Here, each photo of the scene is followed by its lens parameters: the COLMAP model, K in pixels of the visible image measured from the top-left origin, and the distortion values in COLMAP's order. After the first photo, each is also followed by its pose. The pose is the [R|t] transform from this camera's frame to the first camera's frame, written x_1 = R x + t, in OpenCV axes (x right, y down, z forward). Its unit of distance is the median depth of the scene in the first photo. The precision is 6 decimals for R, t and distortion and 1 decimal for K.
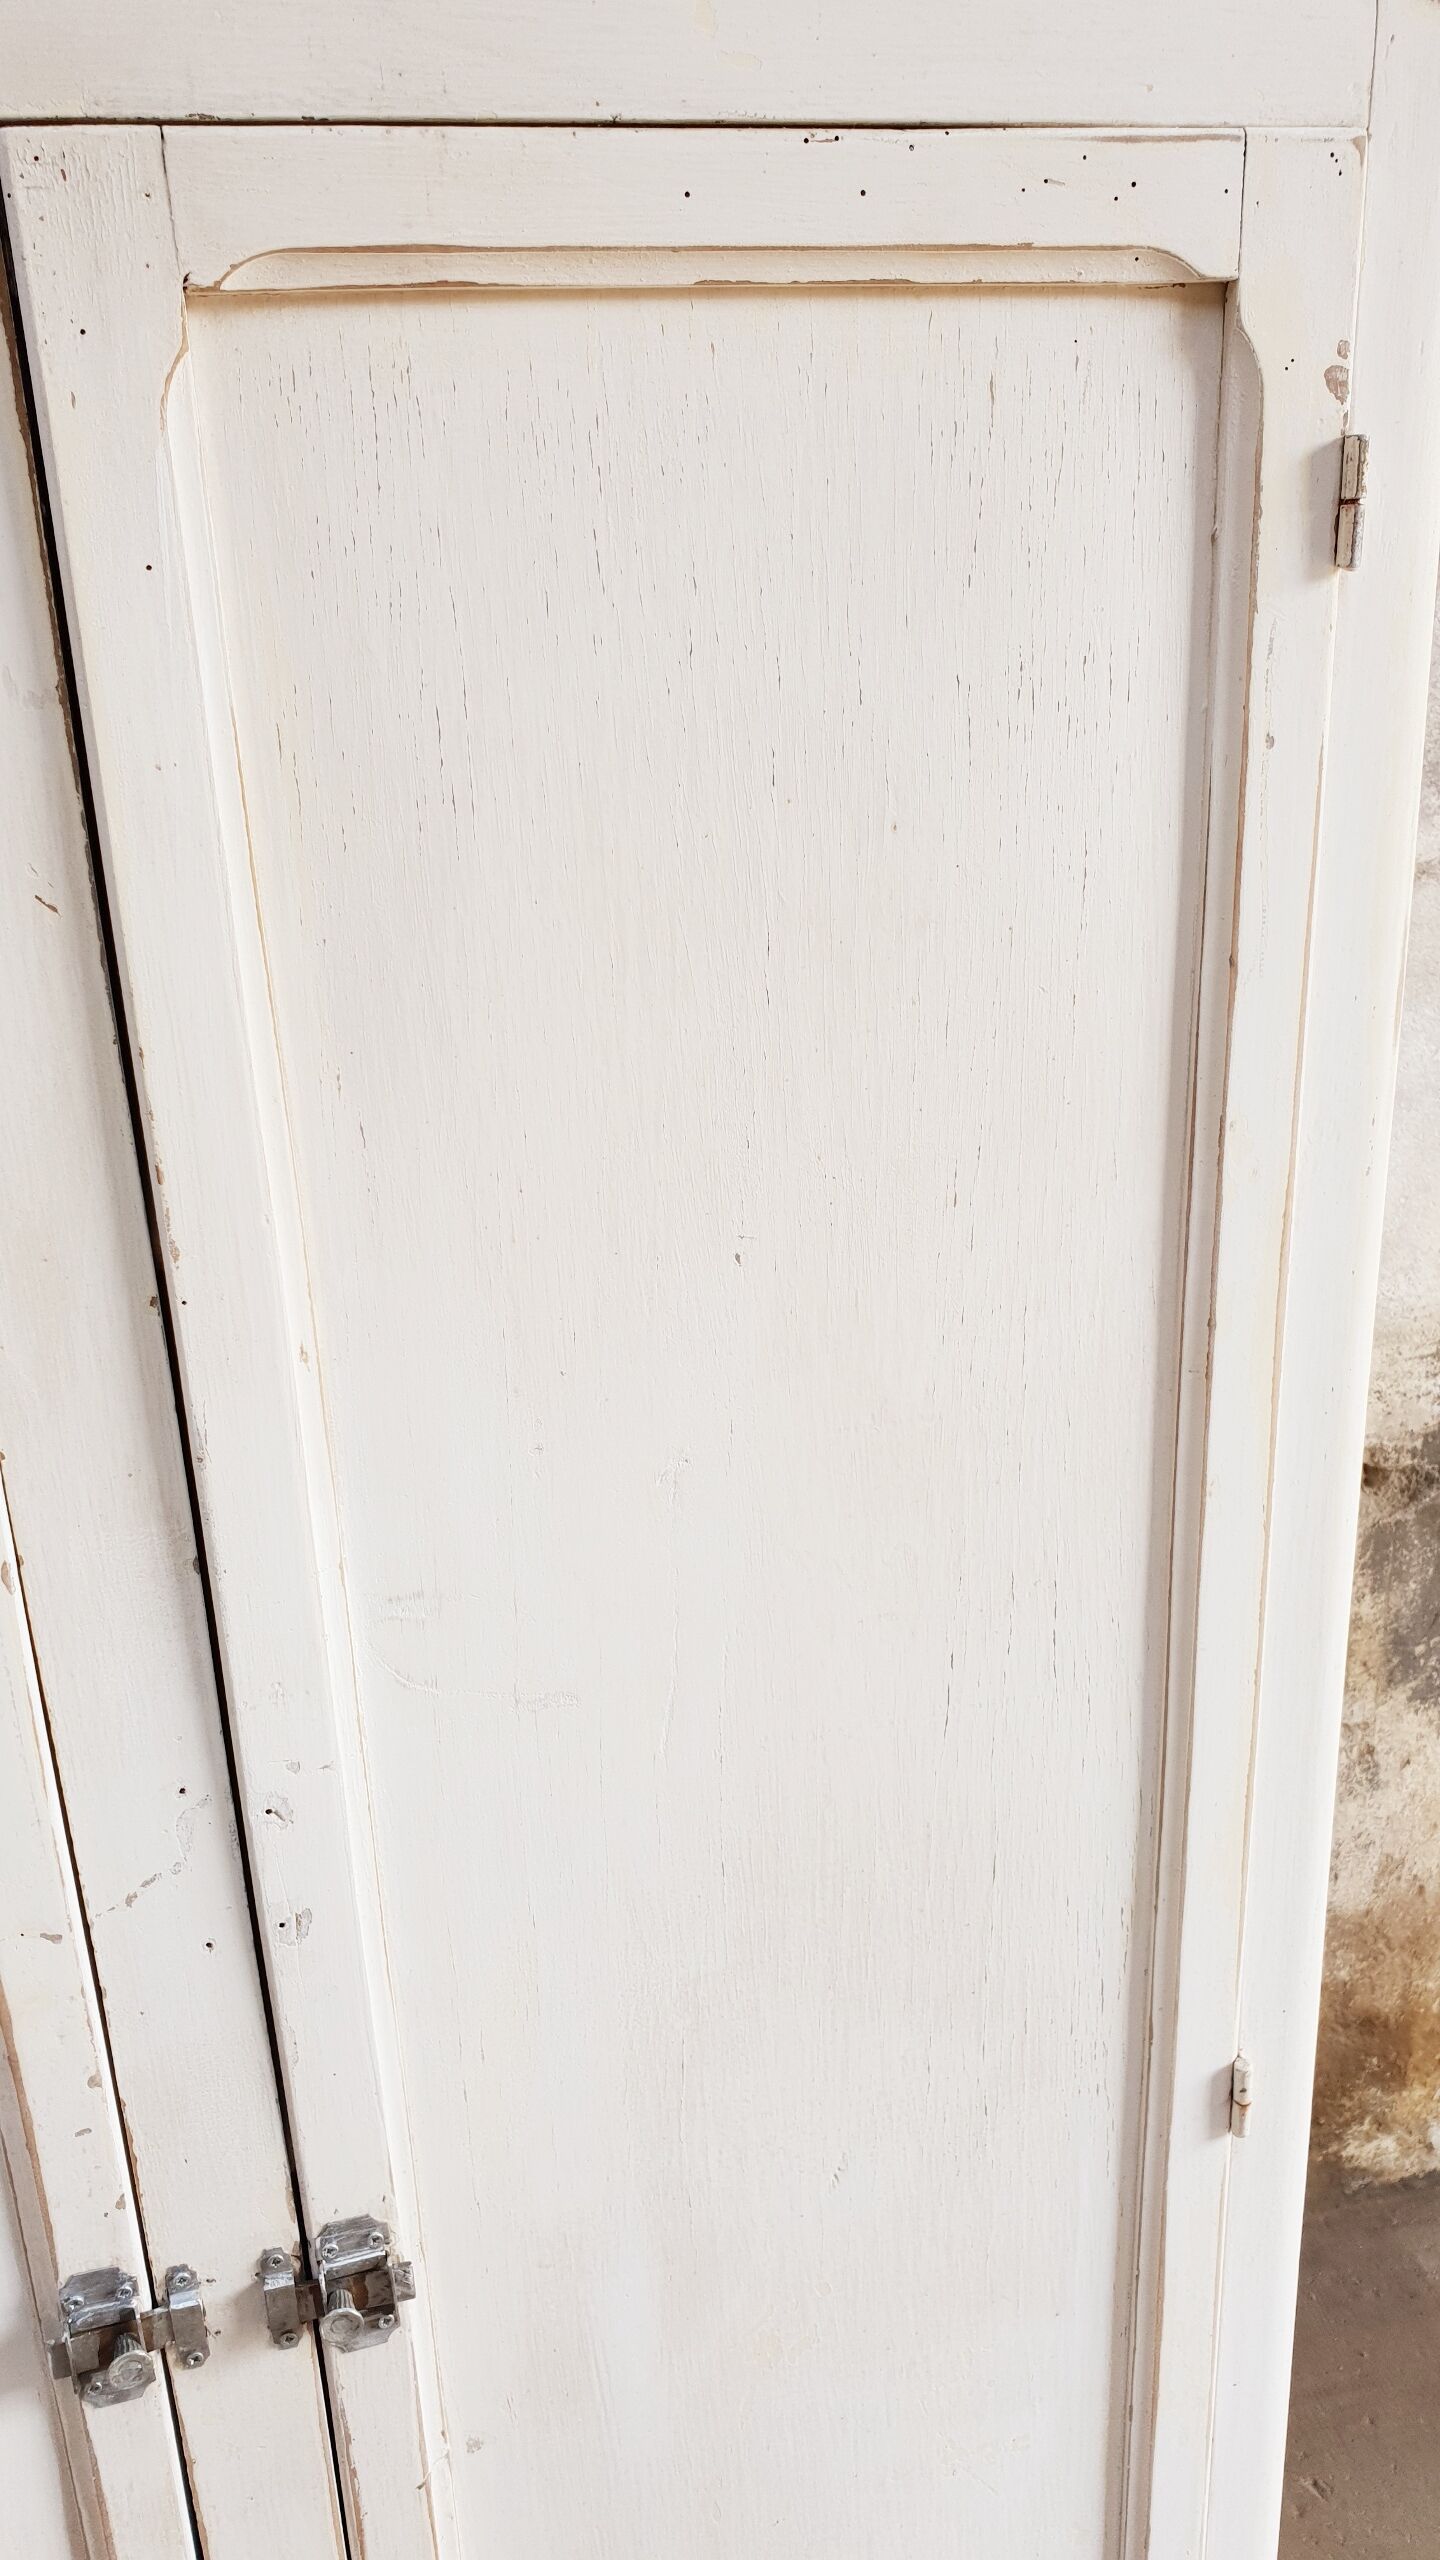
lens RADIAL K [[2028.2, 0, 742.8], [0, 2028.2, 1275.8], [0, 0, 1]] dist [0.004685, 0.012576]
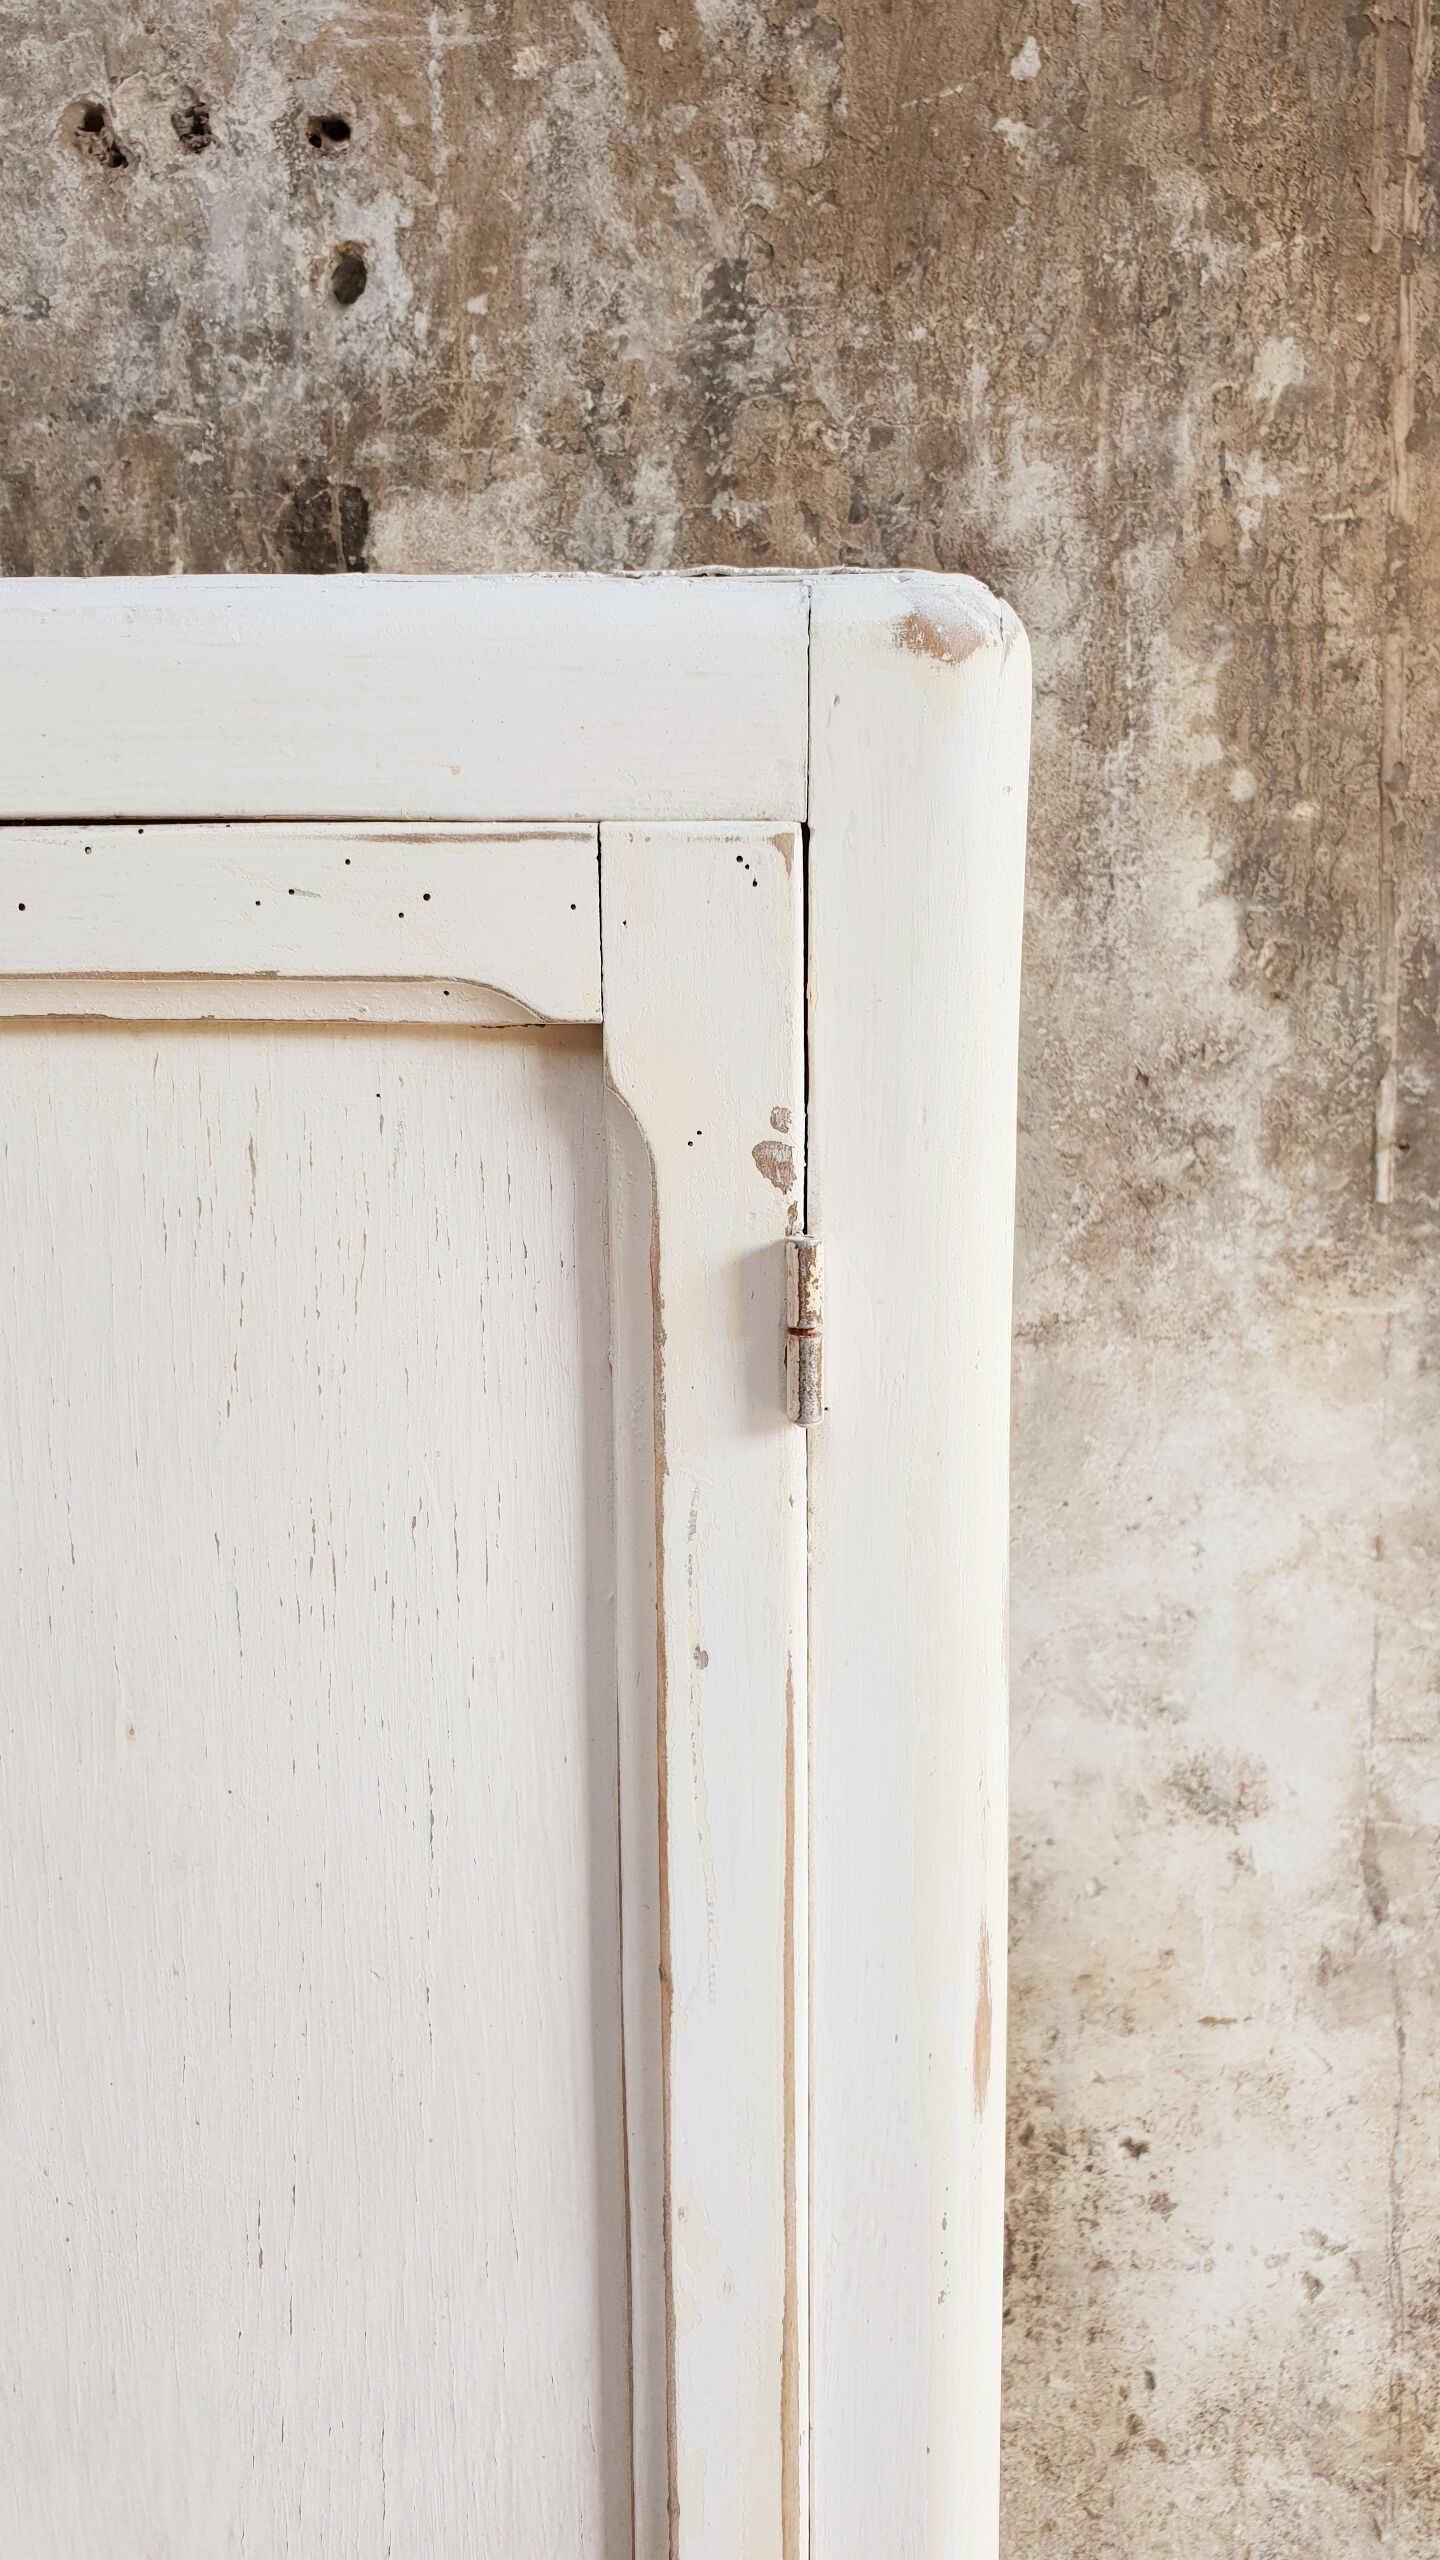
lens RADIAL K [[2046.9, 0, 729.0], [0, 2046.9, 1271.5], [0, 0, 1]] dist [-0.025704, 0.061649]
pose [[0.960874, 0.071405, -0.267625, 0.363541], [-0.124568, 0.974378, -0.187272, -0.218911], [0.247396, 0.213282, 0.945149, 0.291958]]
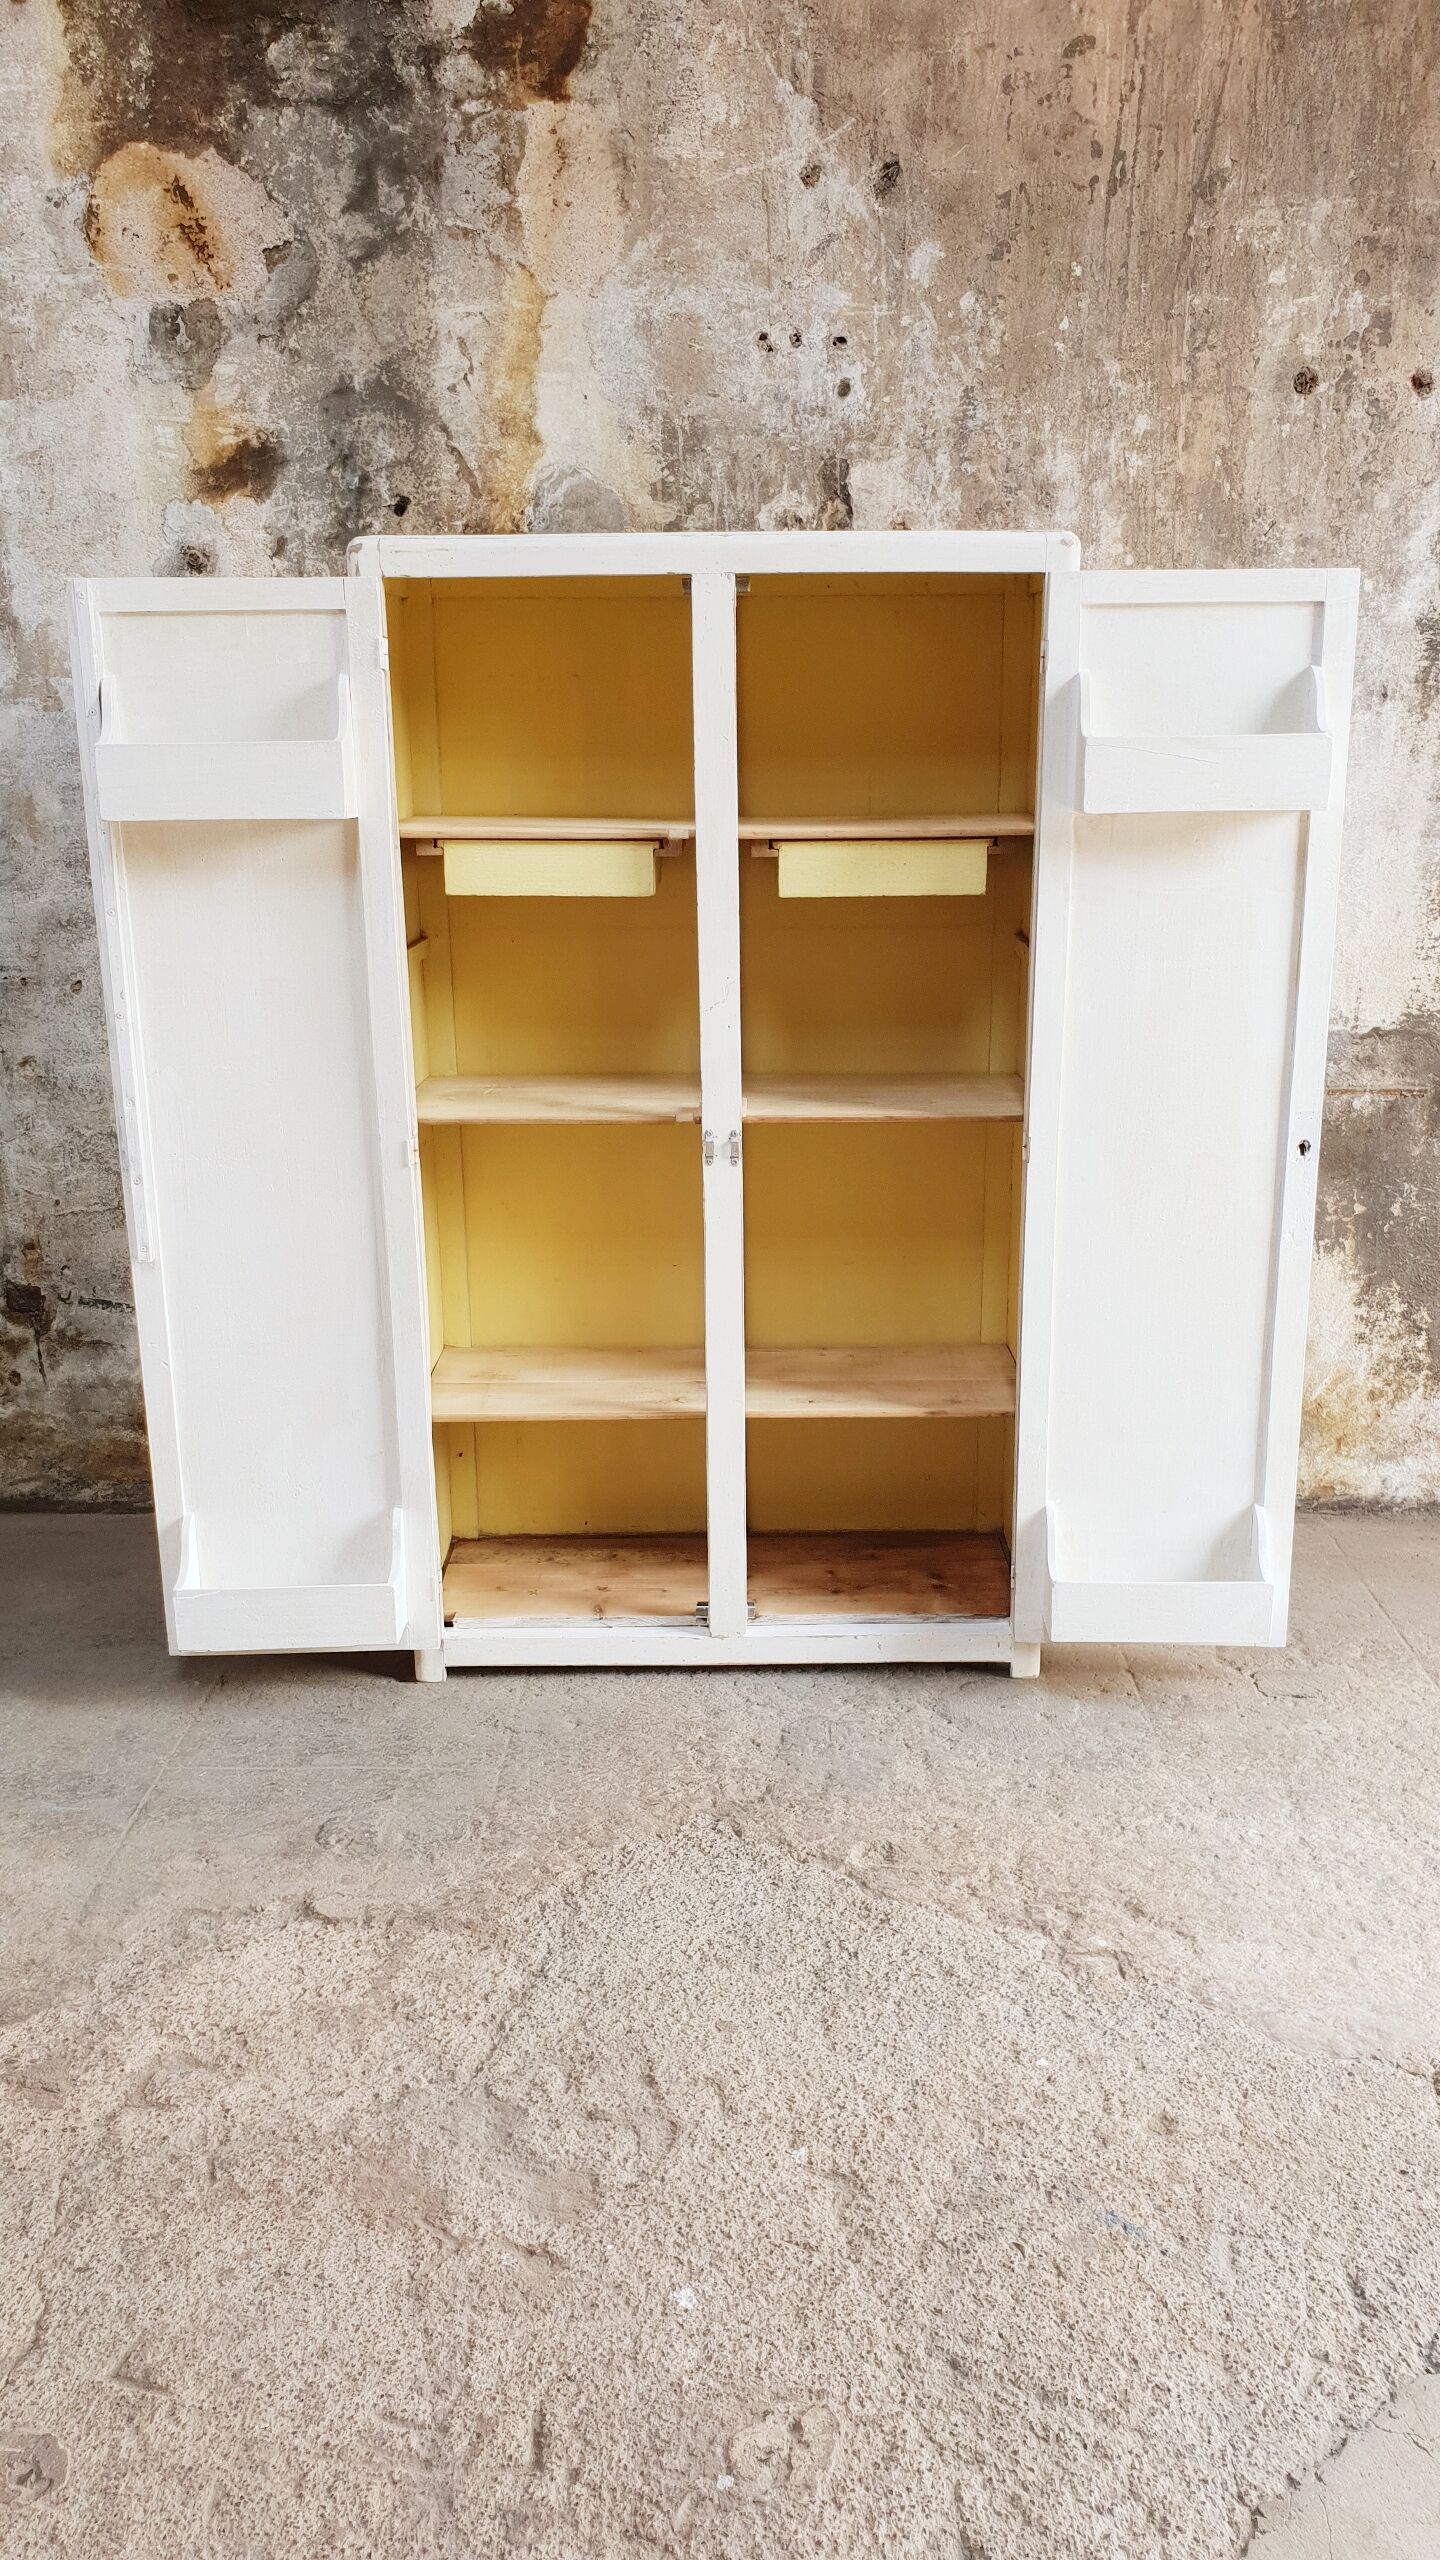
lens RADIAL K [[2044.3, 0, 752.3], [0, 2044.3, 1279.3], [0, 0, 1]] dist [0.001983, 0.016403]
pose [[0.971264, 0.091512, -0.219709, 0.602857], [-0.110930, 0.990786, -0.077707, 1.005413], [0.210574, 0.099846, 0.972466, -2.423149]]
